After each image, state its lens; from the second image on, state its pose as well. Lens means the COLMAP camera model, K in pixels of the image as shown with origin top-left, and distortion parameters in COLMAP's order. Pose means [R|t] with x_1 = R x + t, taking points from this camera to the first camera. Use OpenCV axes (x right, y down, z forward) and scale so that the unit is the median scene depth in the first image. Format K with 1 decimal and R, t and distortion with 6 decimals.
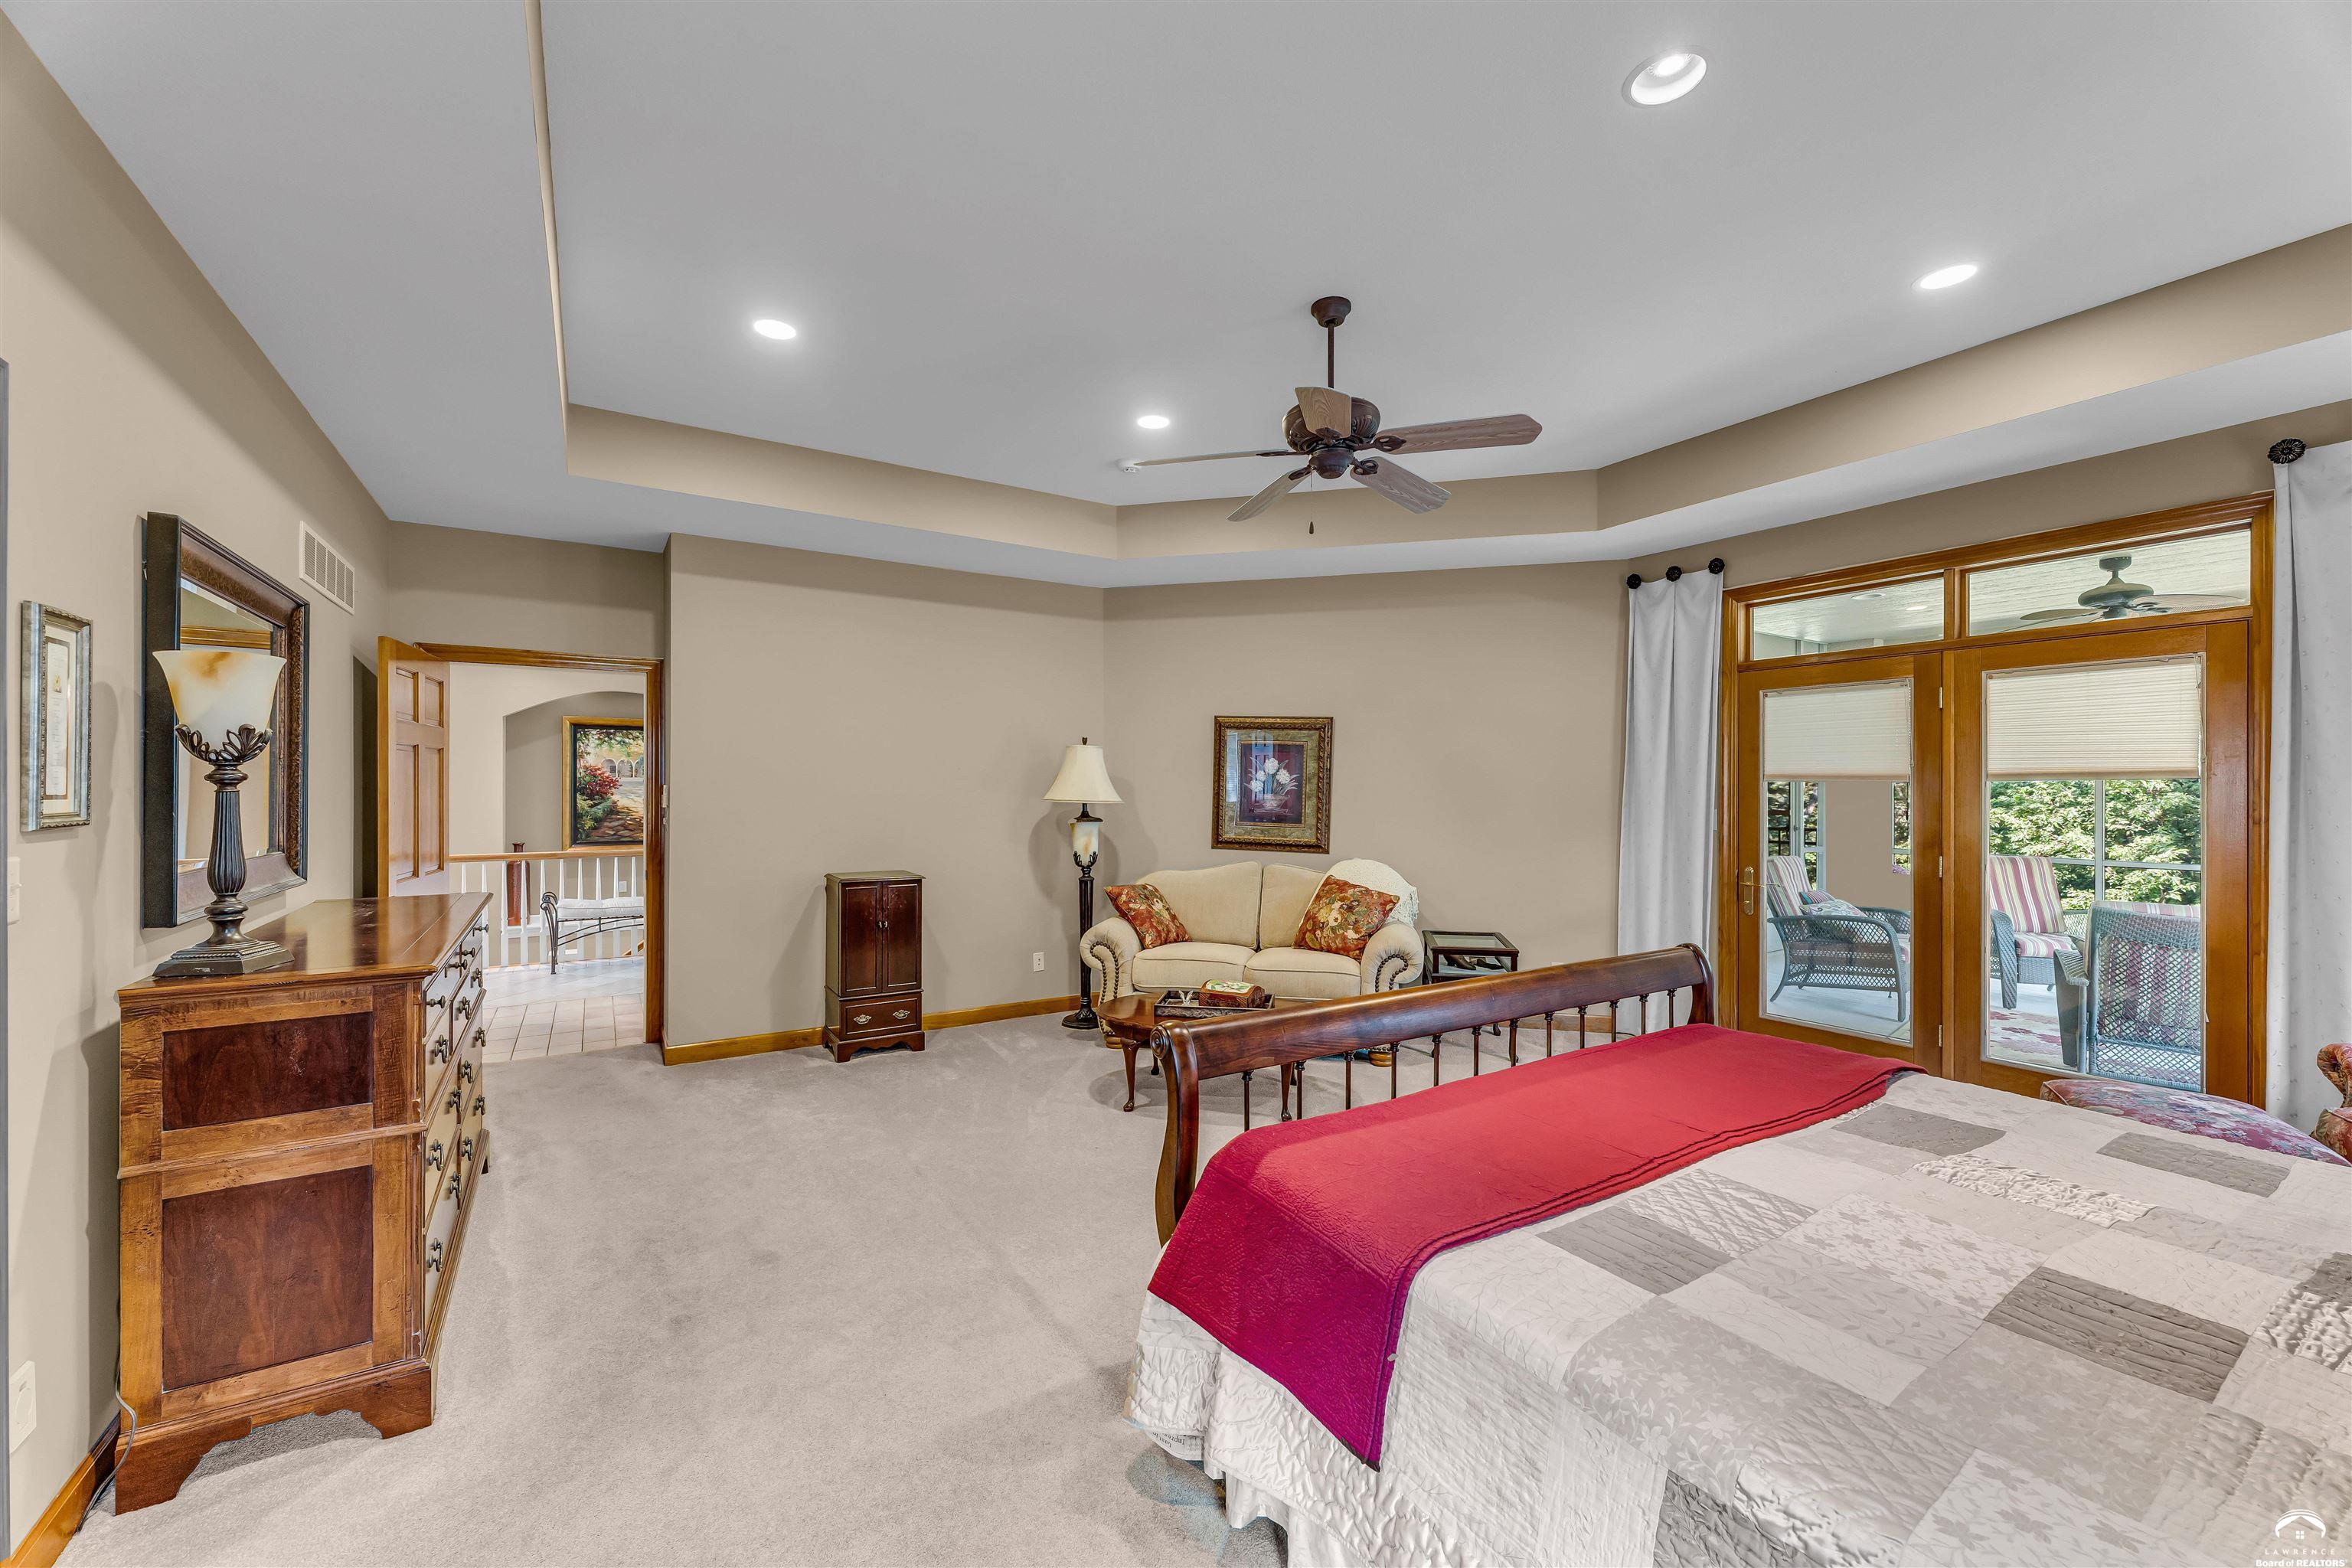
lens RADIAL K [[938.8, 0, 1171.0], [0, 938.8, 786.3], [0, 0, 1]] dist [0.003785, 0.000077]
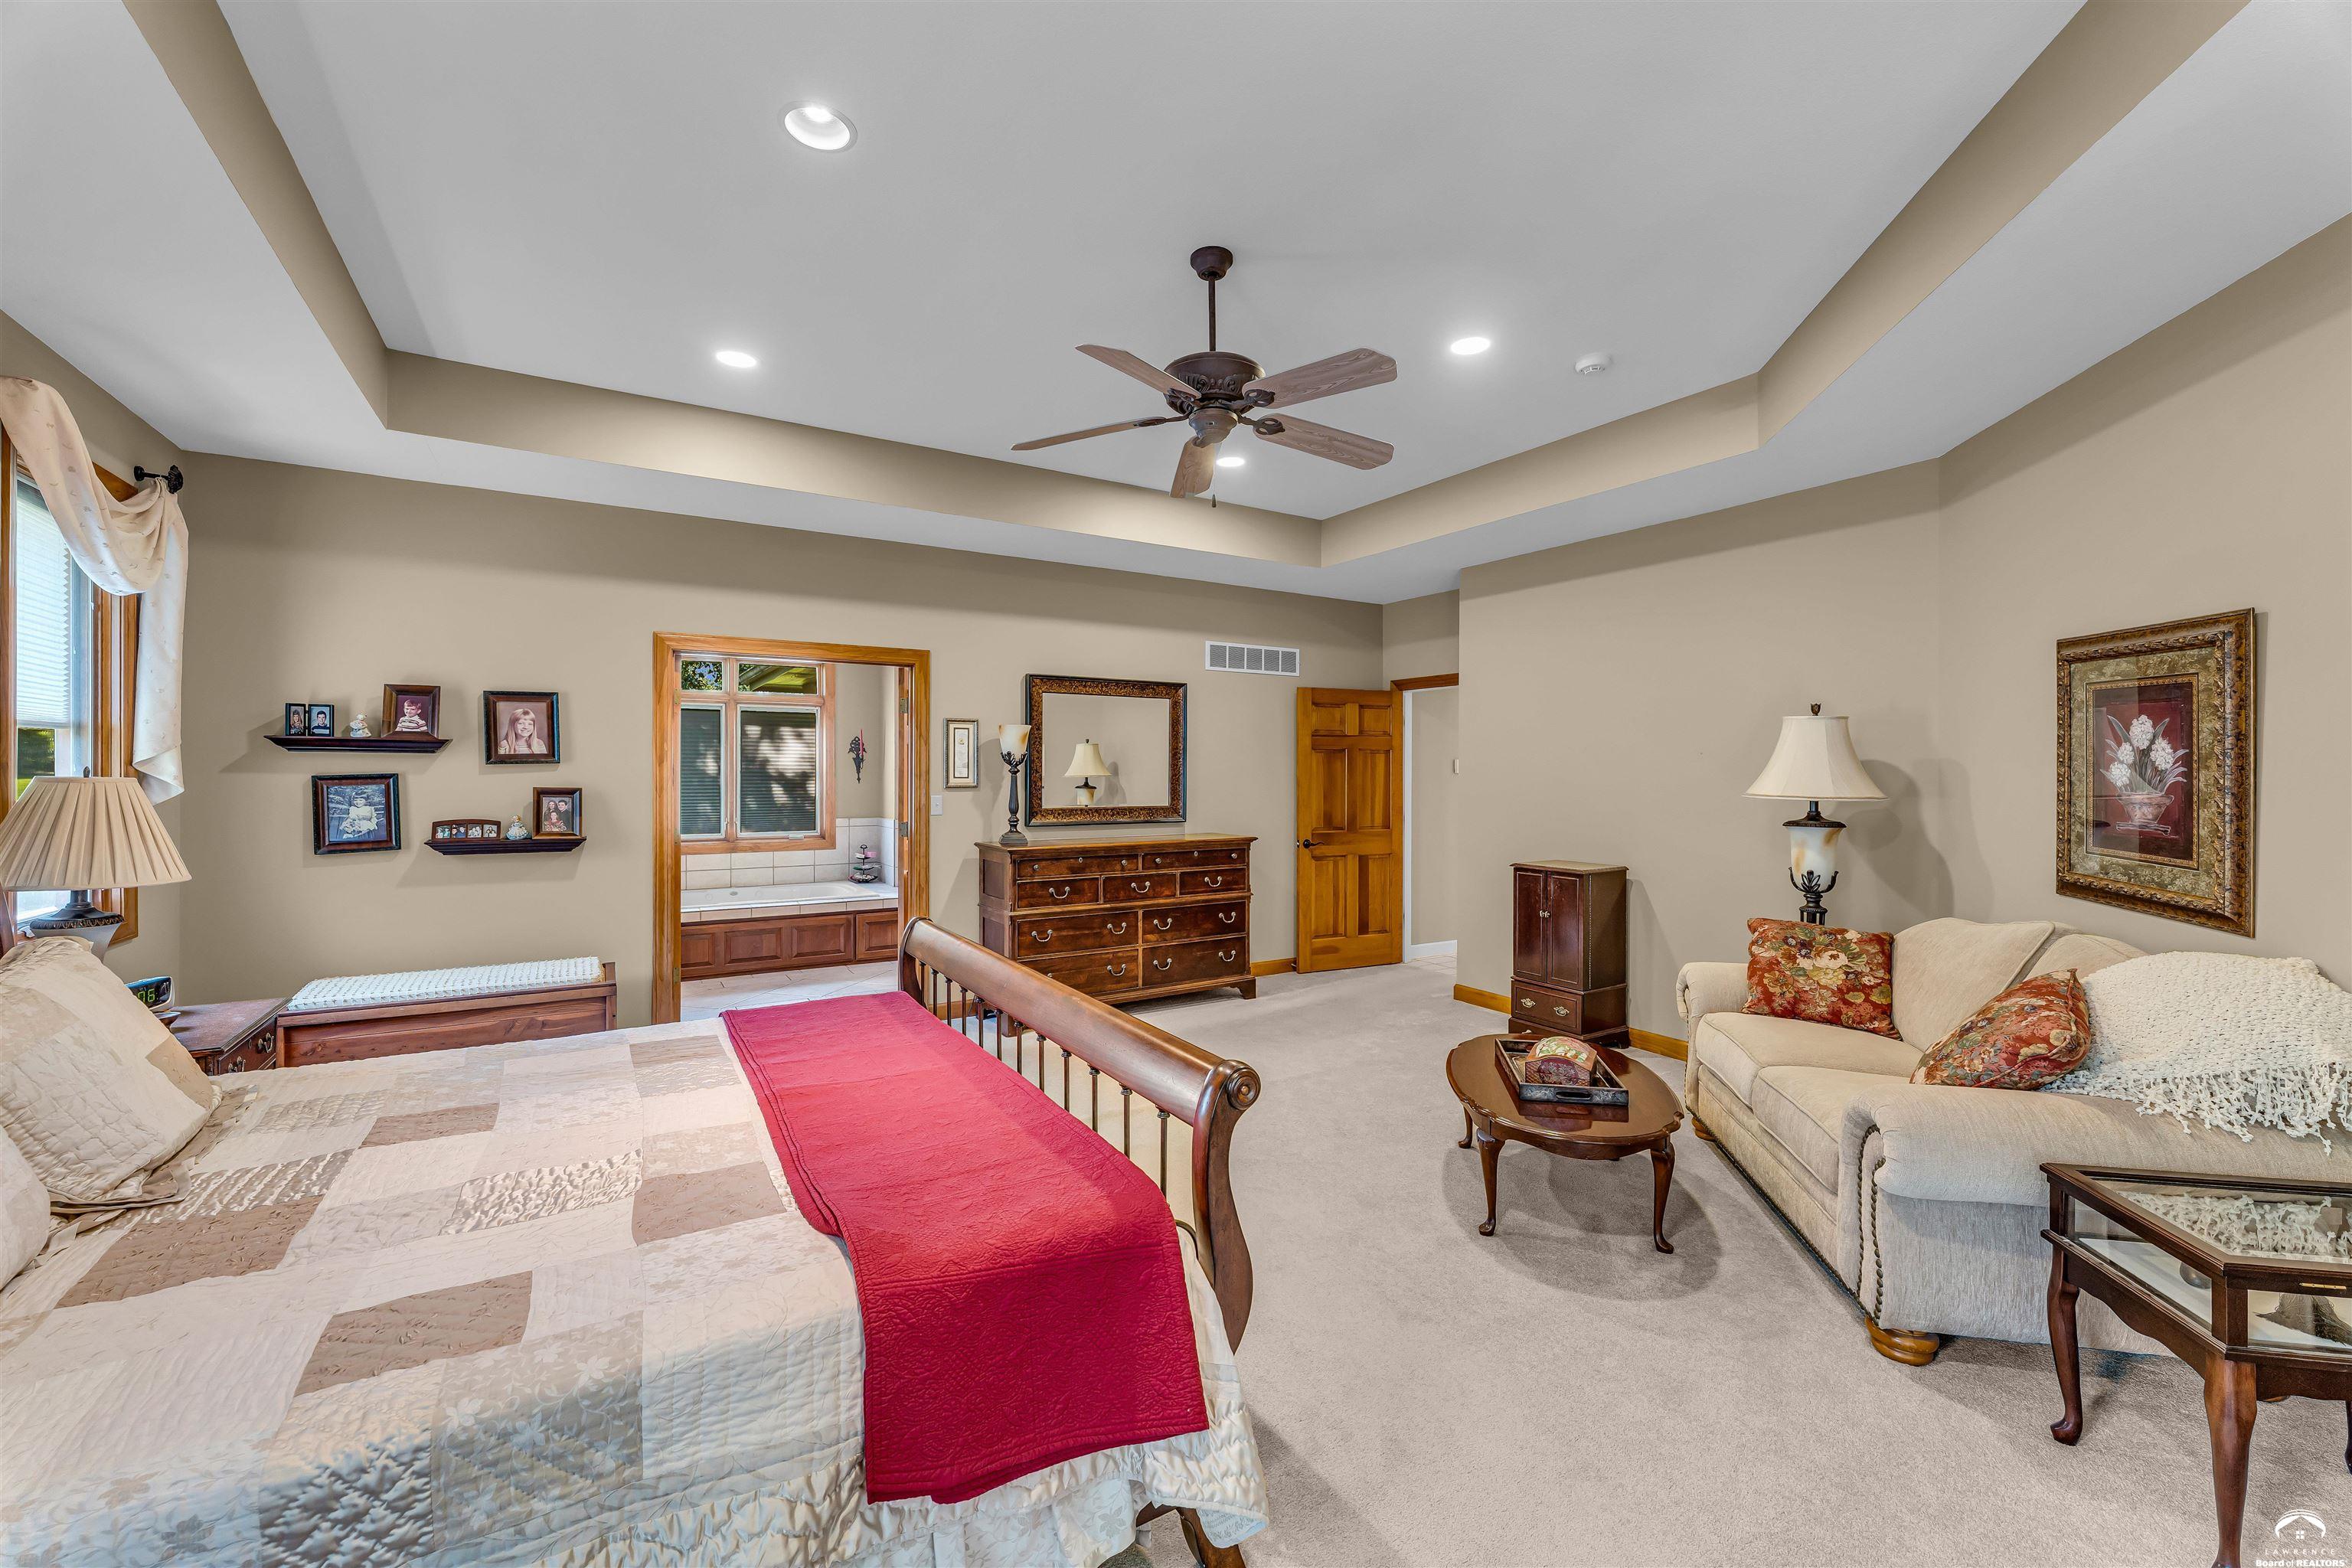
lens RADIAL K [[938.8, 0, 1168.7], [0, 938.8, 778.8], [0, 0, 1]] dist [0.003785, 0.000077]
pose [[-0.017339, 0.004135, -0.999841, 0.604837], [0.000351, 0.999991, 0.004129, -0.000435], [0.999850, -0.000279, -0.017340, 0.535337]]
